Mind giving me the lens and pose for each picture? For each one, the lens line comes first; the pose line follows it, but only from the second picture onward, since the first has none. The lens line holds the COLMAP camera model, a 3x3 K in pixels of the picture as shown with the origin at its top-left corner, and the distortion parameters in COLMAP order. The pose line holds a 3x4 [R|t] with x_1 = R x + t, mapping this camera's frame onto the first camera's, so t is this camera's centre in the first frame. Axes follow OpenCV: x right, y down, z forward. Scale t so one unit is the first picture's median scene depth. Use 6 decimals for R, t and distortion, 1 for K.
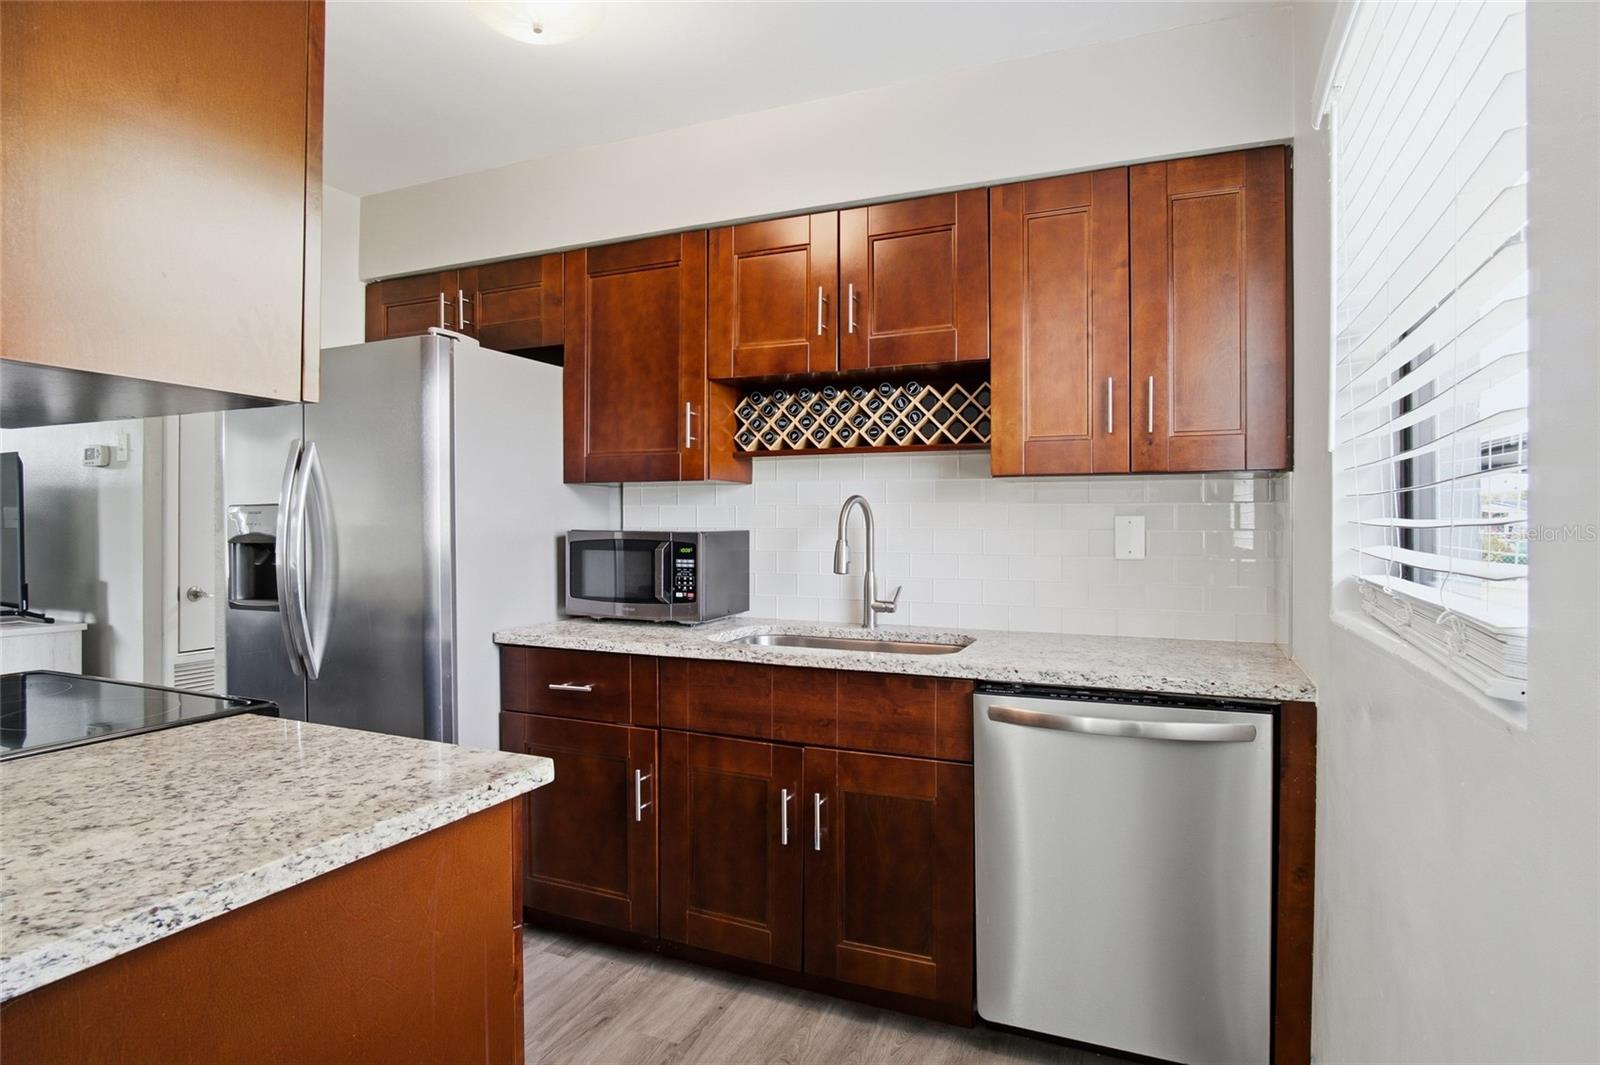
lens RADIAL K [[861.7, 0, 789.7], [0, 861.7, 533.2], [0, 0, 1]] dist [-0.030091, 0.008203]
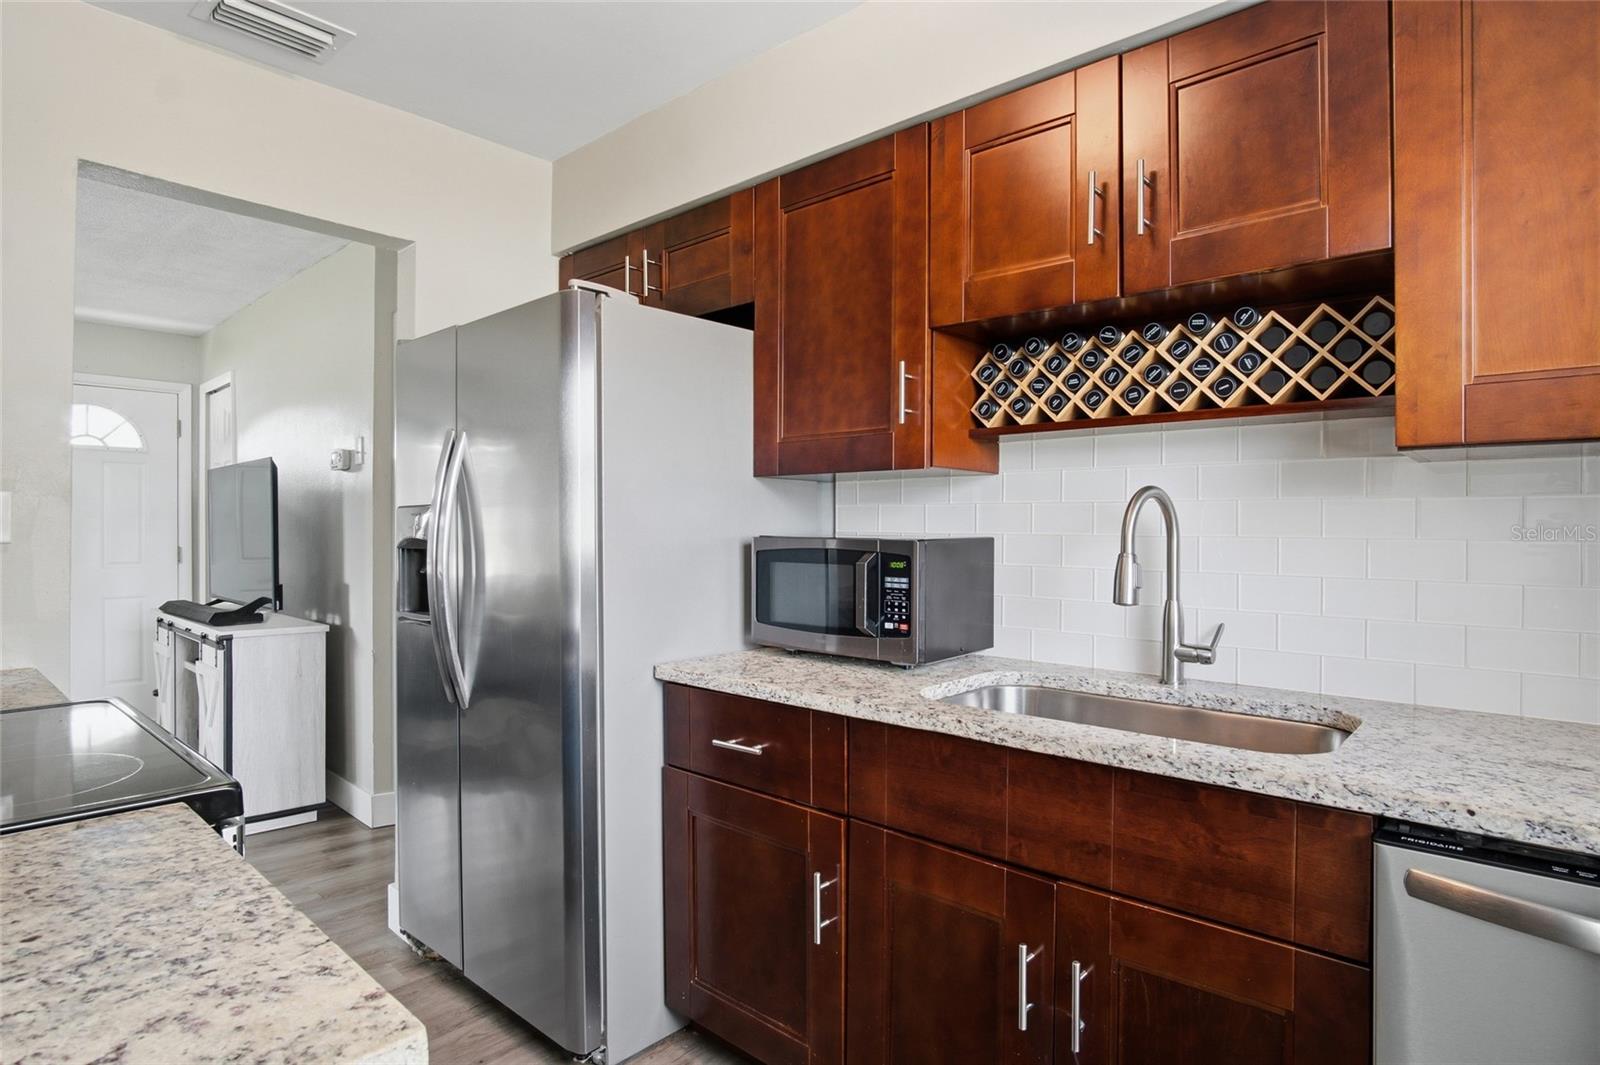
lens RADIAL K [[861.7, 0, 789.7], [0, 861.7, 533.2], [0, 0, 1]] dist [-0.030091, 0.008203]
pose [[0.946022, 0.003942, -0.324077, 0.028253], [-0.005271, 0.999981, -0.003225, -0.003929], [0.324058, 0.004759, 0.946025, 0.283332]]
